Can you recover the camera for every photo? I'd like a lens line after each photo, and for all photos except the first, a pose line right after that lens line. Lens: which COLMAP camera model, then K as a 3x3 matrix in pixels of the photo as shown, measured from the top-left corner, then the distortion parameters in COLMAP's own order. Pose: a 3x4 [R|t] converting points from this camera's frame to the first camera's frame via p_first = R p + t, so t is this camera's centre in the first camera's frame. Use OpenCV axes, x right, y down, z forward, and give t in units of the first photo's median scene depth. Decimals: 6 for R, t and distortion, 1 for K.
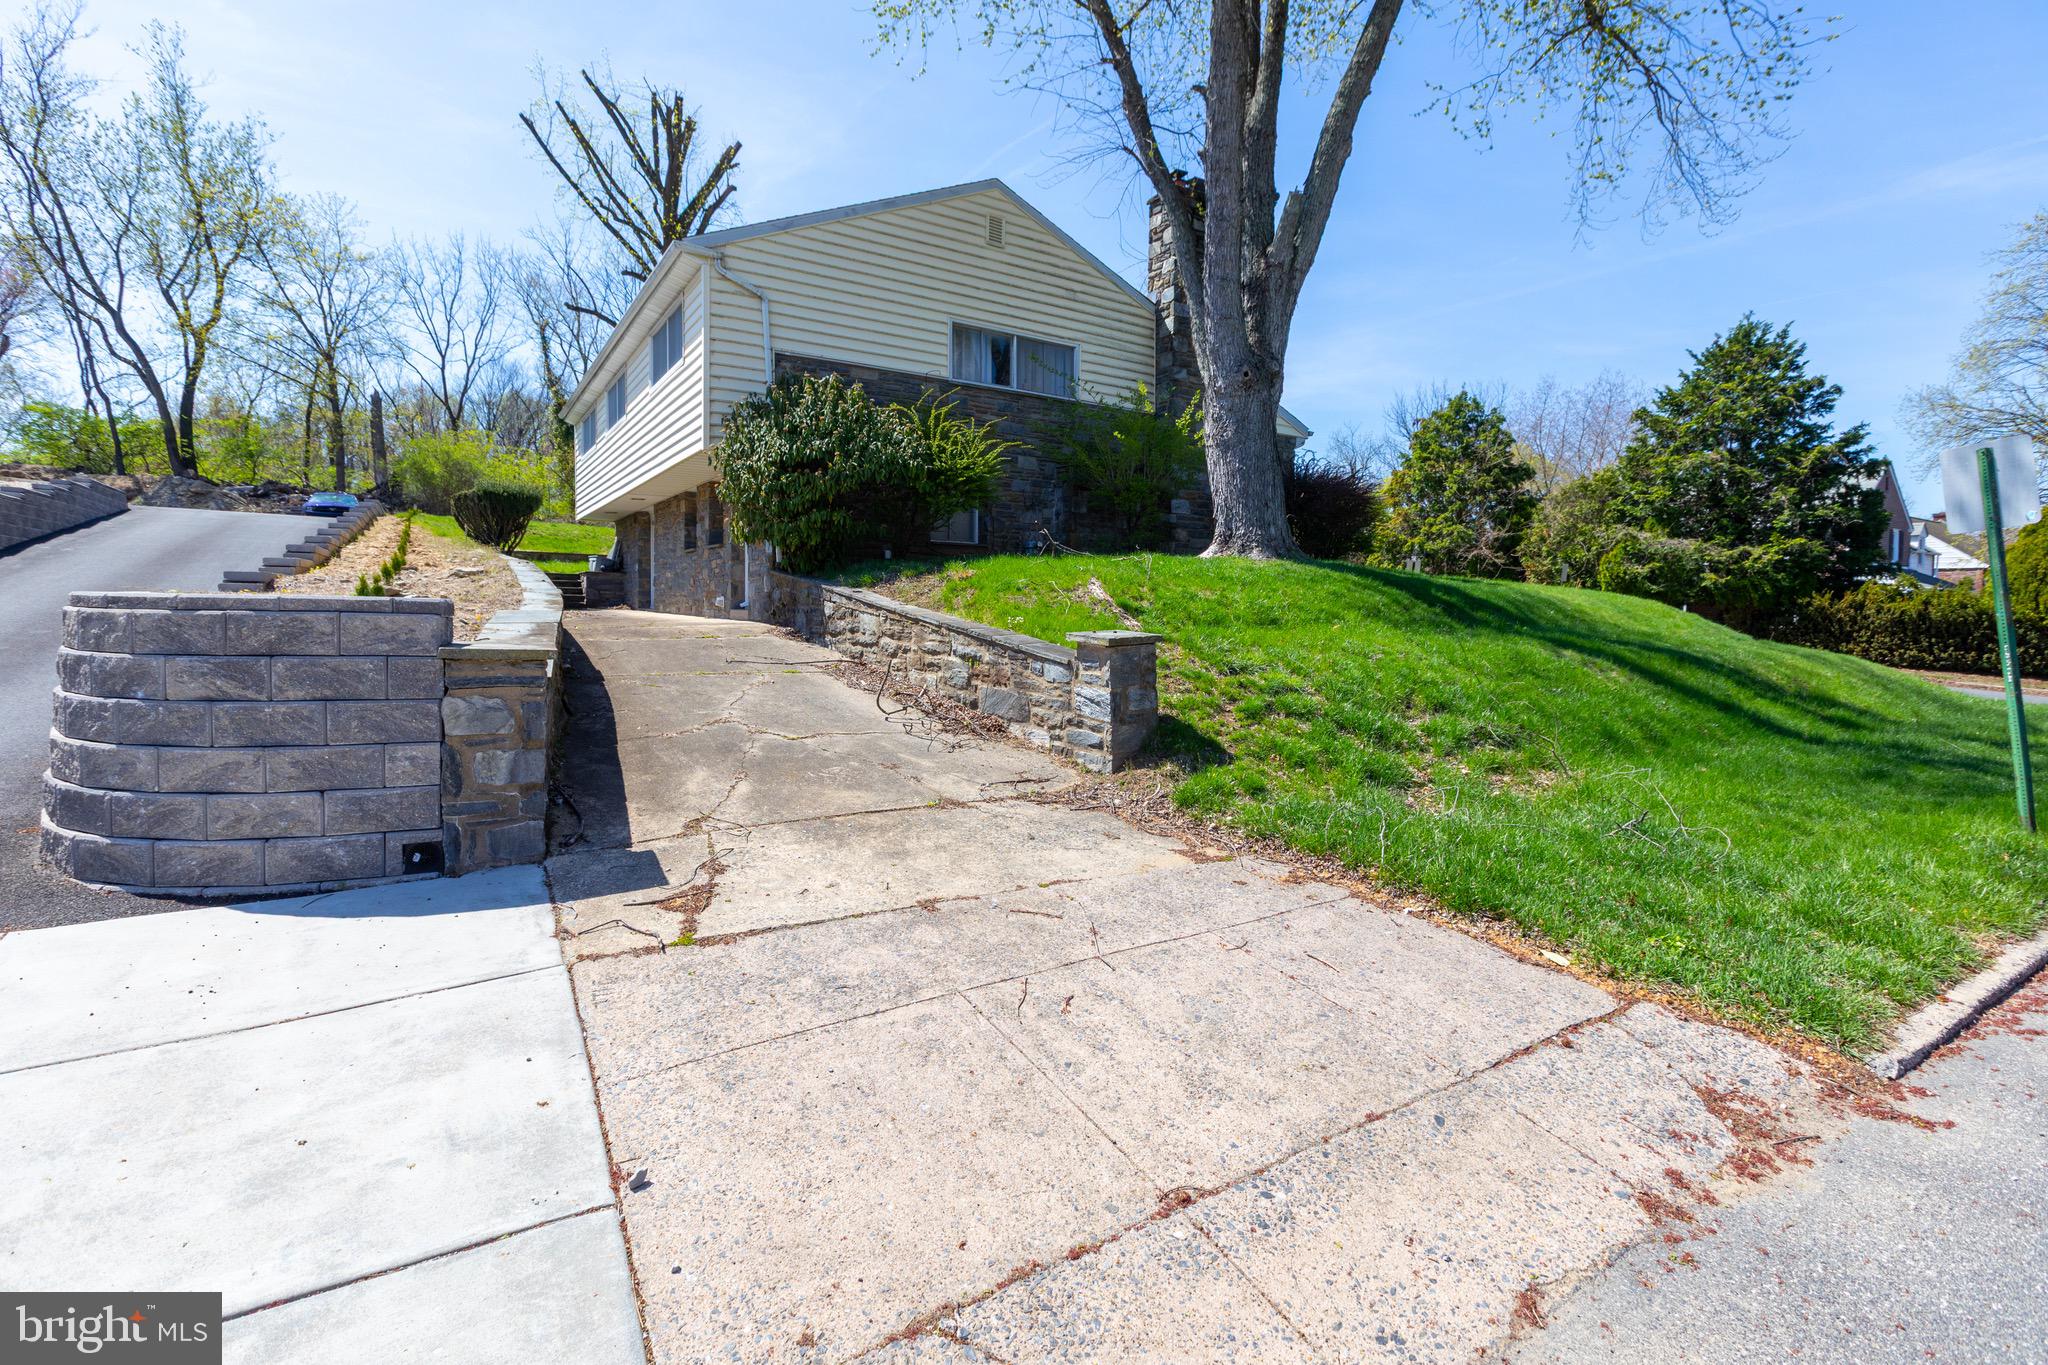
lens RADIAL K [[908.4, 0, 1022.7], [0, 908.4, 679.6], [0, 0, 1]] dist [0.002113, 0.000622]
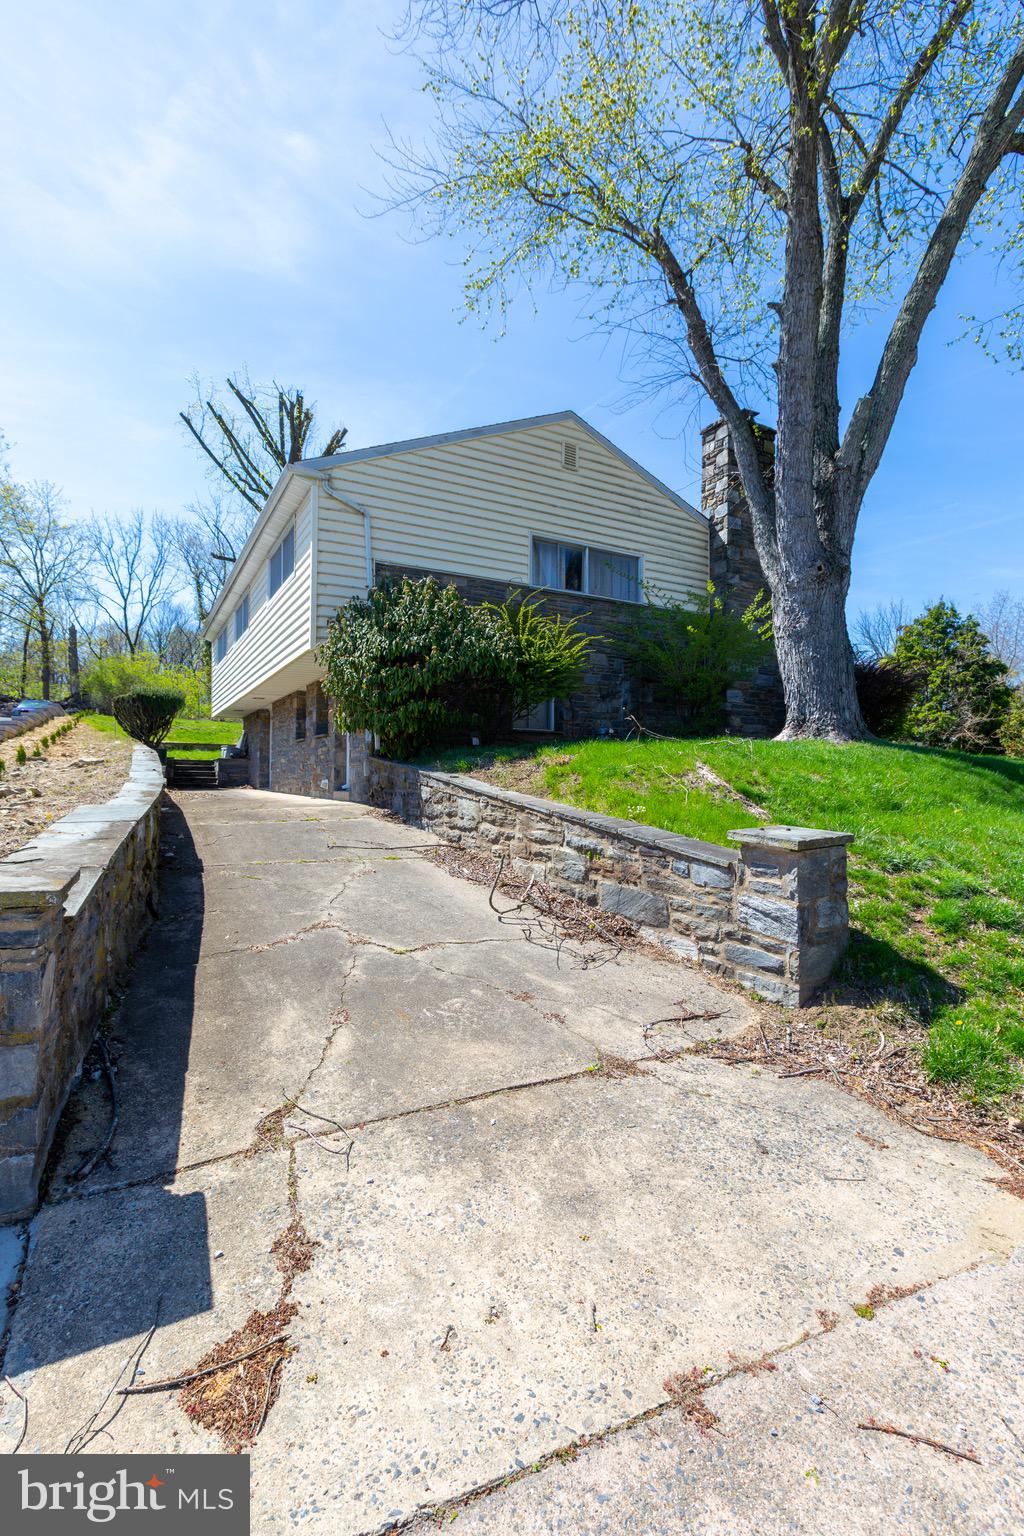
lens RADIAL K [[664.0, 0, 533.7], [0, 664.0, 790.1], [0, 0, 1]] dist [0.000820, 0.000056]
pose [[0.999751, -0.009101, -0.020390, -0.069823], [0.007784, 0.997934, -0.063771, -0.030034], [0.020928, 0.063596, 0.997756, 0.225652]]
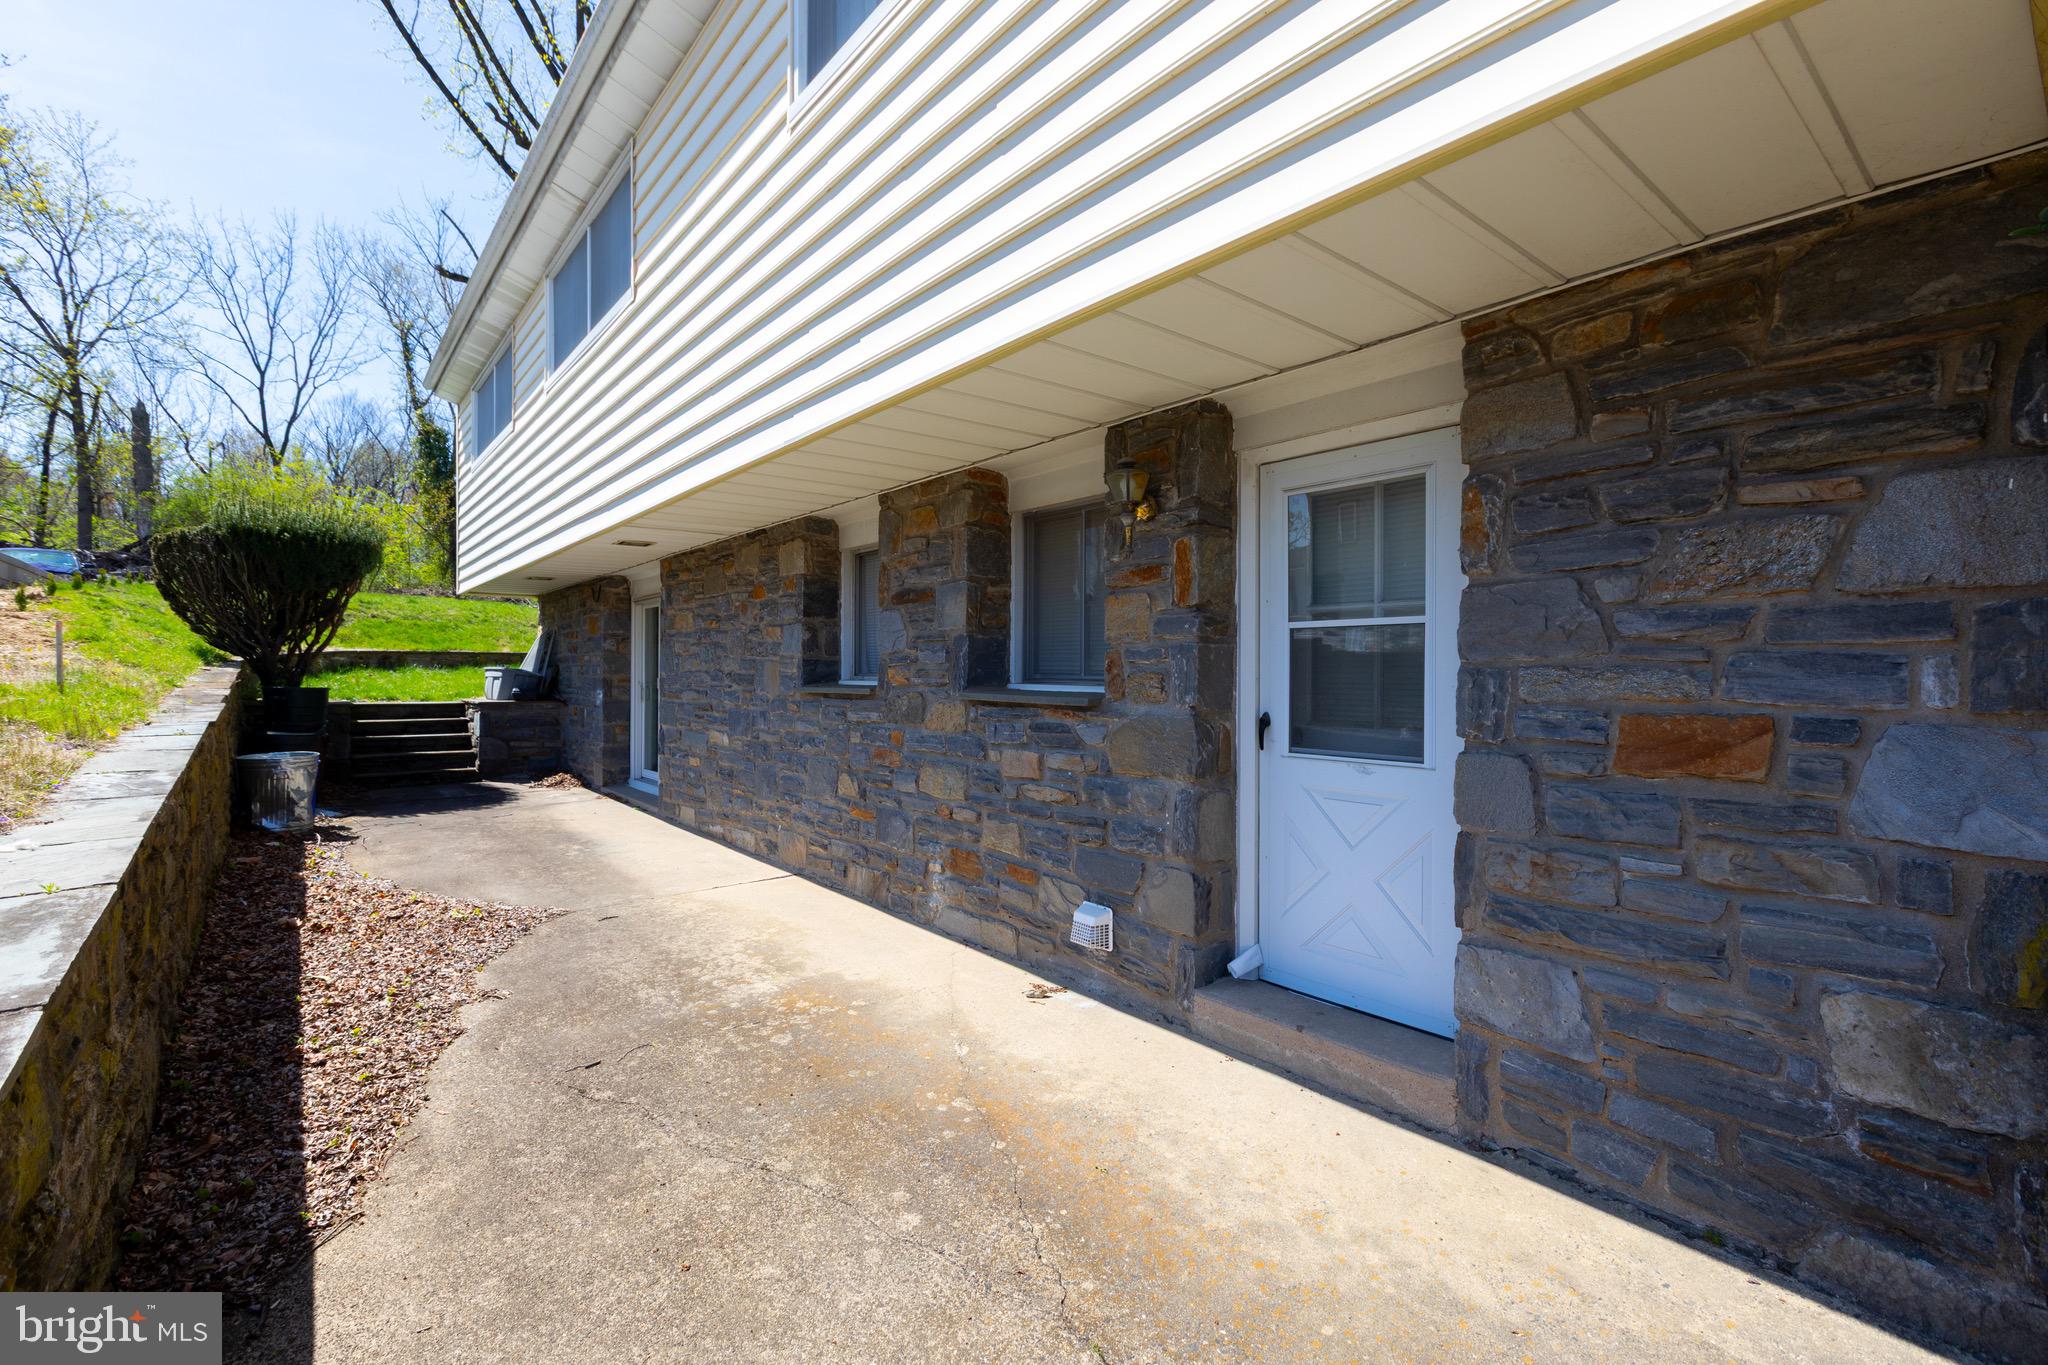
lens RADIAL K [[885.4, 0, 1020.8], [0, 885.4, 697.7], [0, 0, 1]] dist [0.000820, 0.000056]
pose [[0.992499, -0.010151, 0.121831, -0.506402], [0.016808, 0.998414, -0.053737, -0.180699], [-0.121093, 0.055382, 0.991095, 1.003775]]
